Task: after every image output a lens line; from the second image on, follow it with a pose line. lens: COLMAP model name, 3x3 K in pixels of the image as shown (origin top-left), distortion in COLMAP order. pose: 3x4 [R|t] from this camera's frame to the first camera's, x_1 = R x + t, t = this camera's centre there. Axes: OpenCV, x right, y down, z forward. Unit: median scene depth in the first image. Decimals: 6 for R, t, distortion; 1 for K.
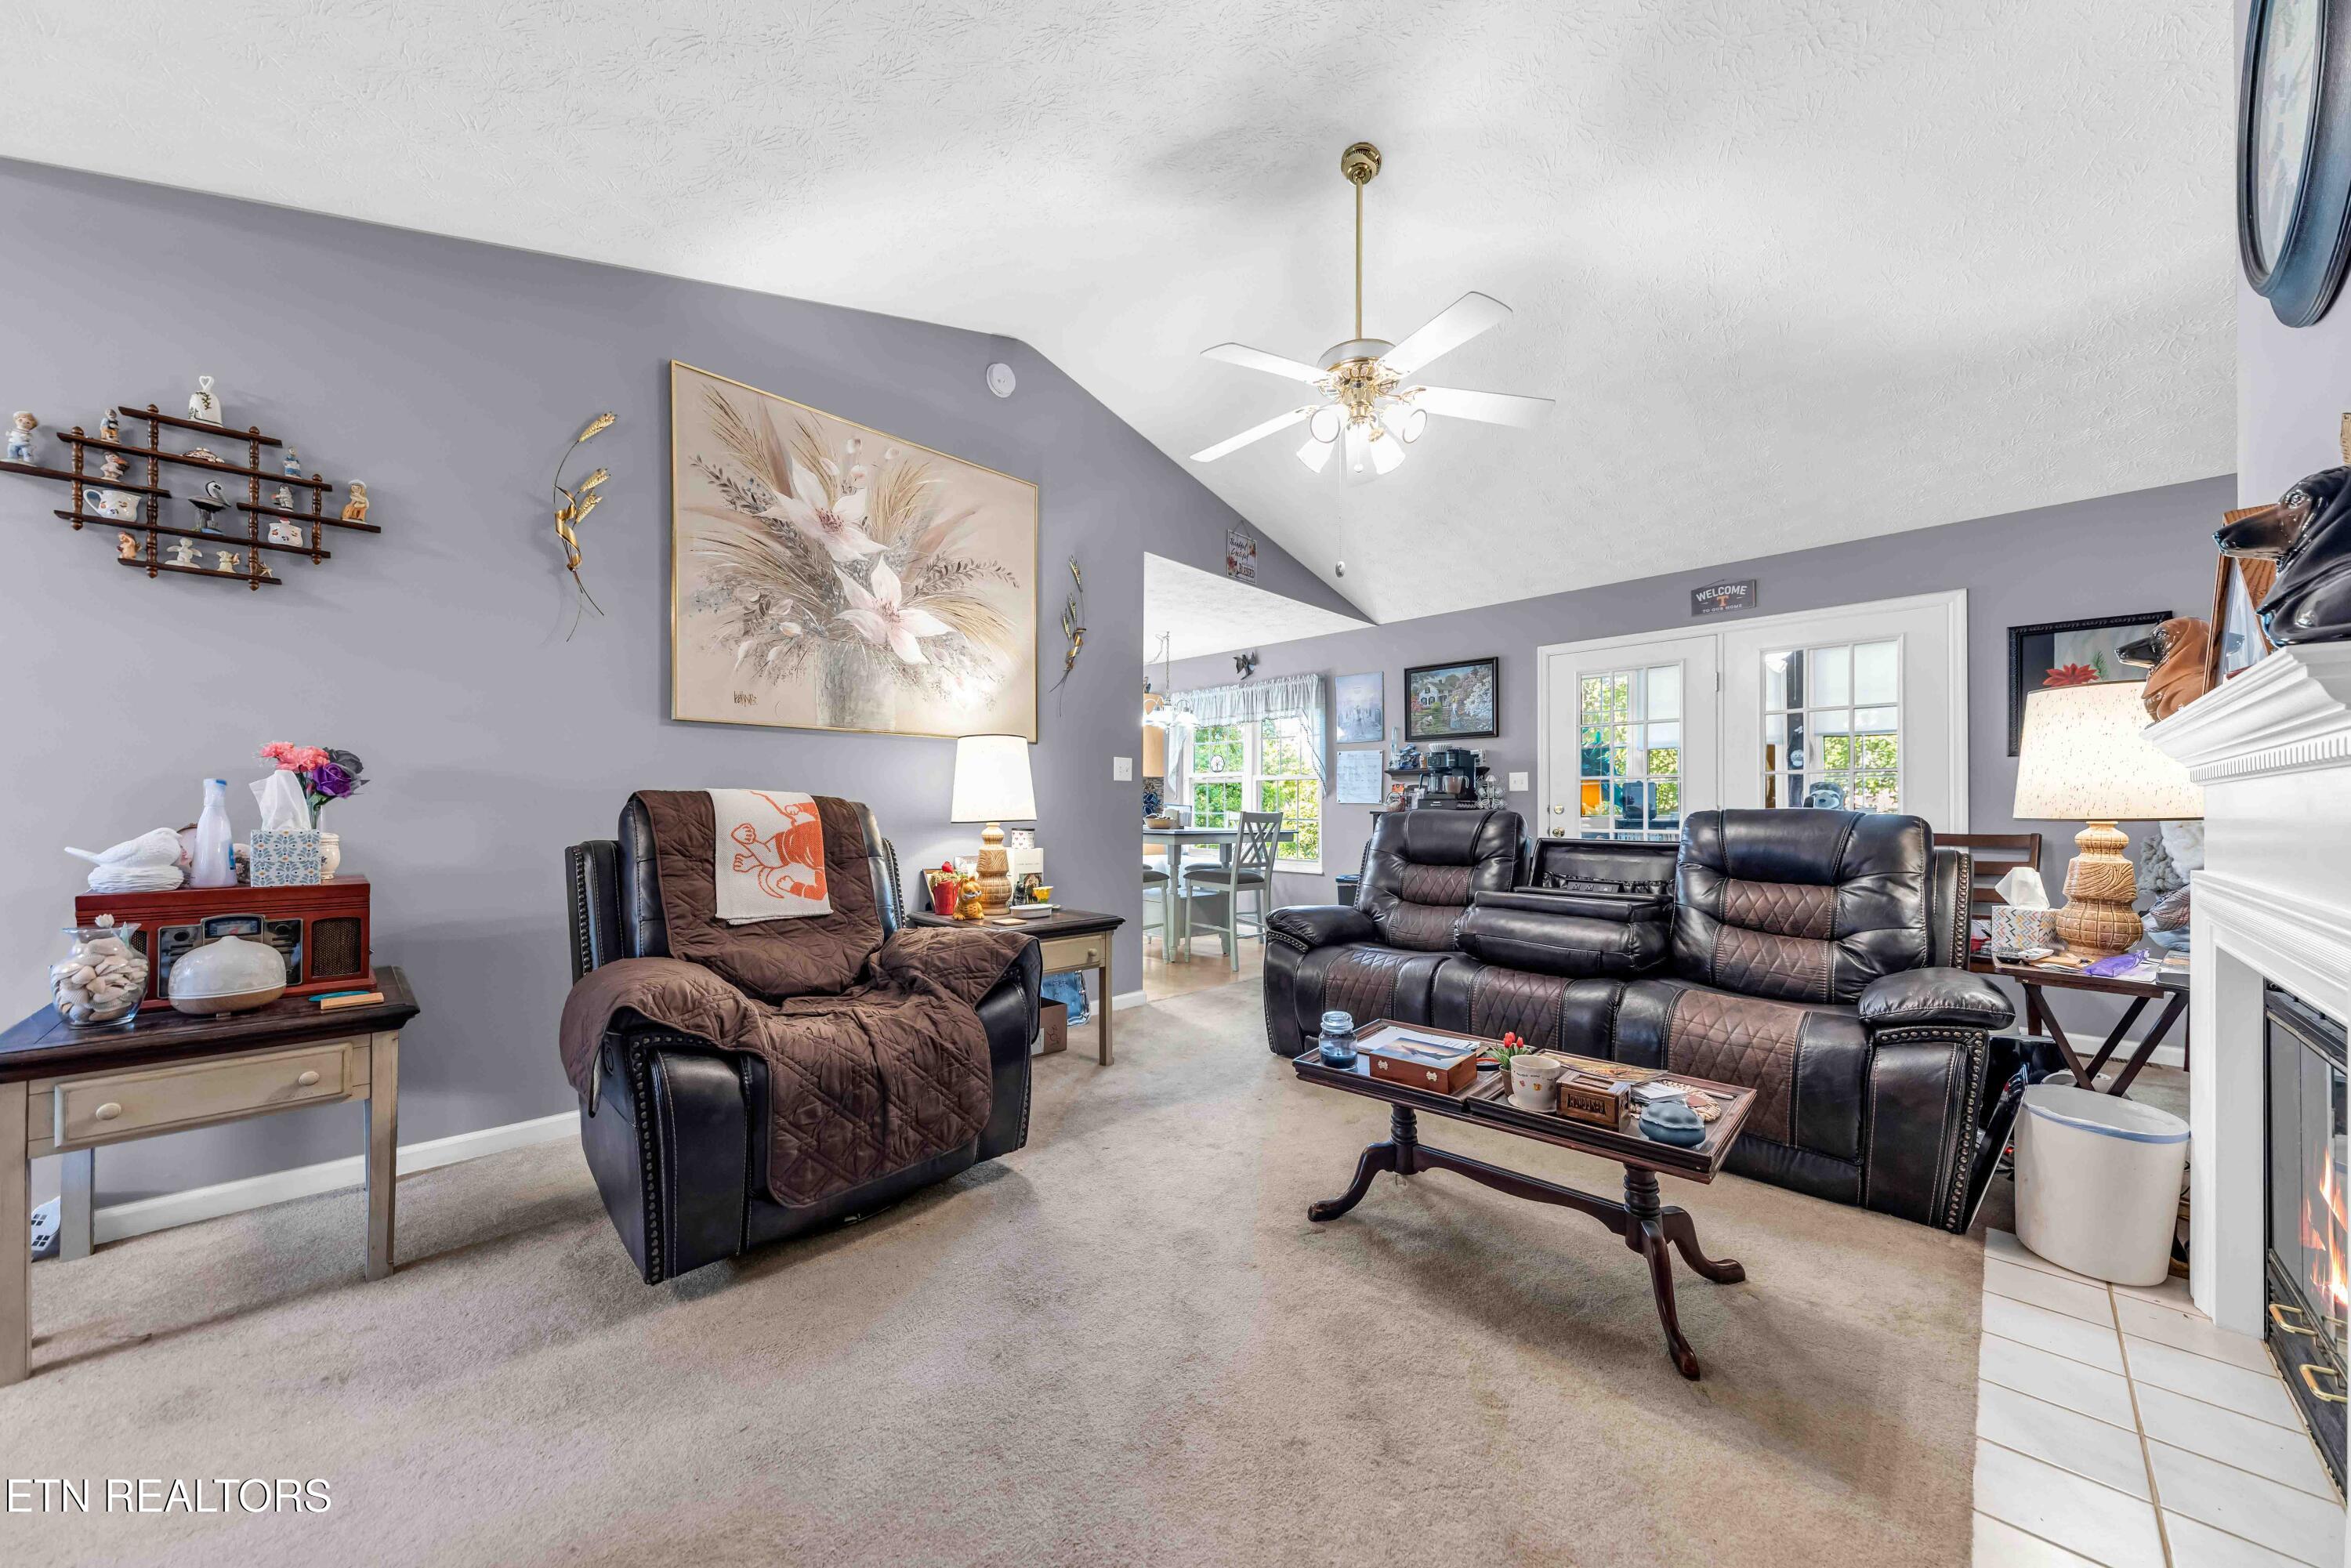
lens RADIAL K [[820.6, 0, 1160.0], [0, 820.6, 798.5], [0, 0, 1]] dist [-0.000411, 0.000001]
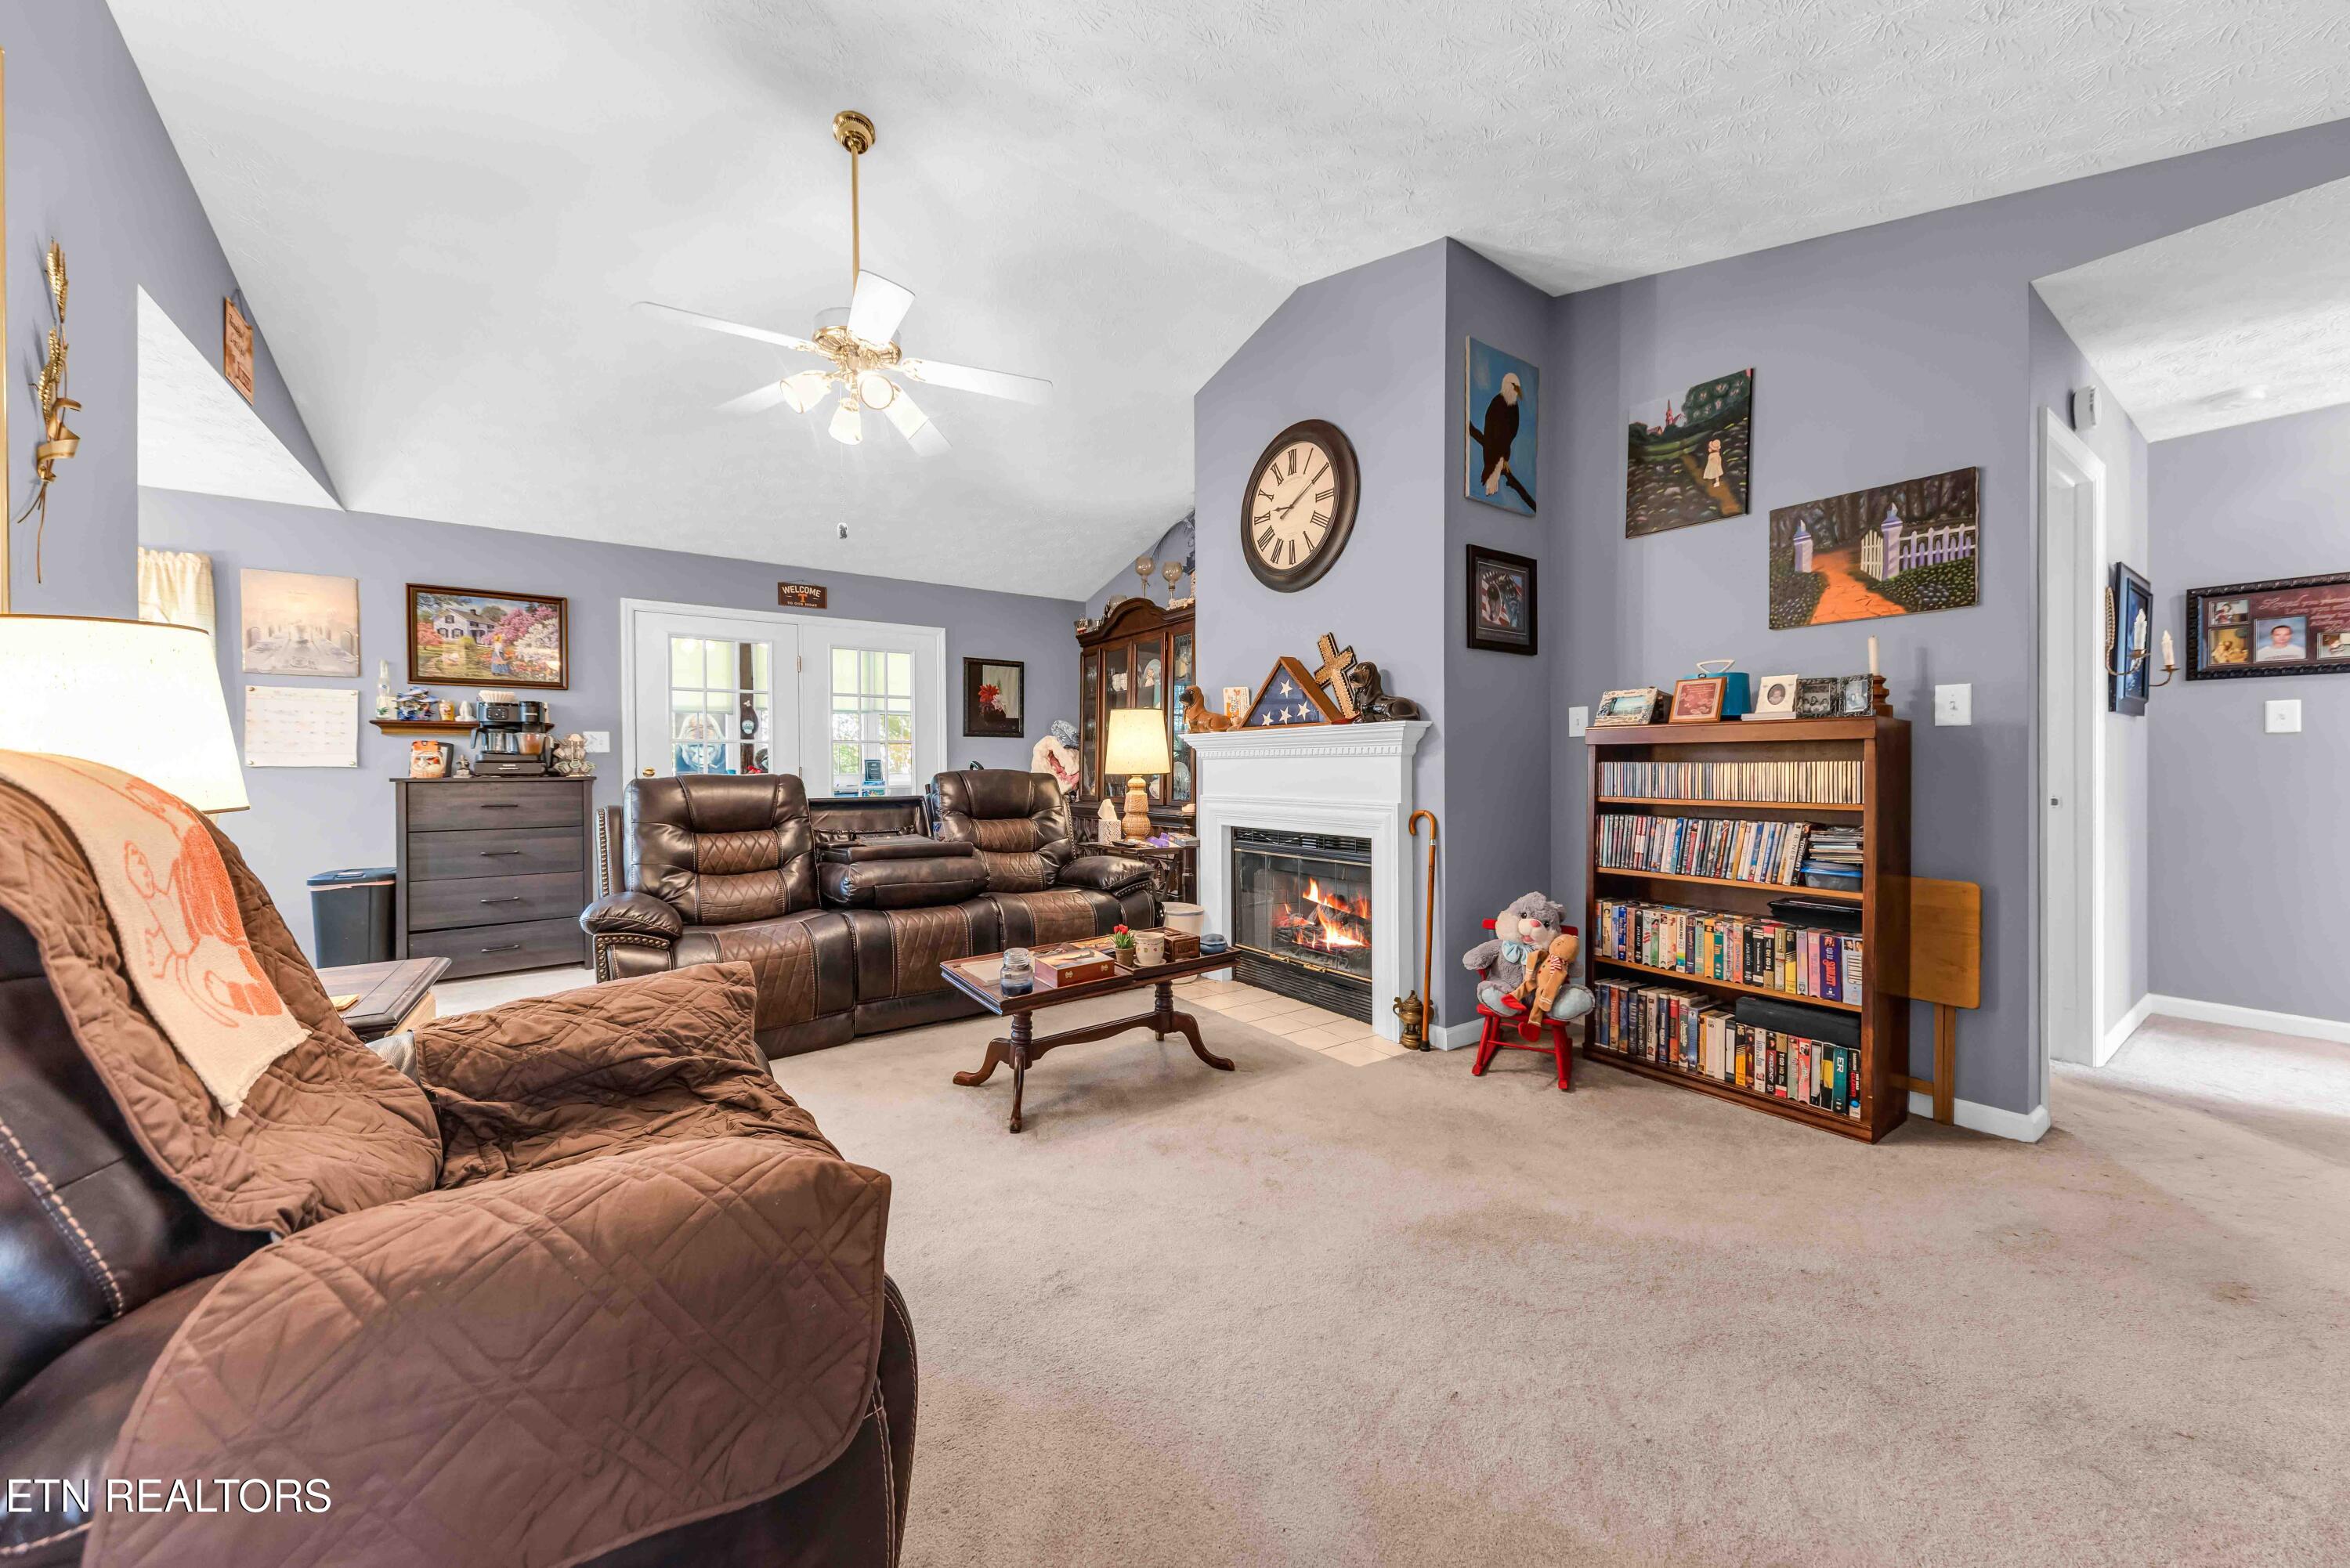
lens RADIAL K [[820.2, 0, 1151.1], [0, 820.2, 774.1], [0, 0, 1]] dist [-0.000411, 0.000001]
pose [[0.180482, -0.015065, 0.983463, -0.451873], [-0.005306, 0.999853, 0.016289, -0.004181], [-0.983564, -0.008158, 0.180375, 0.305357]]
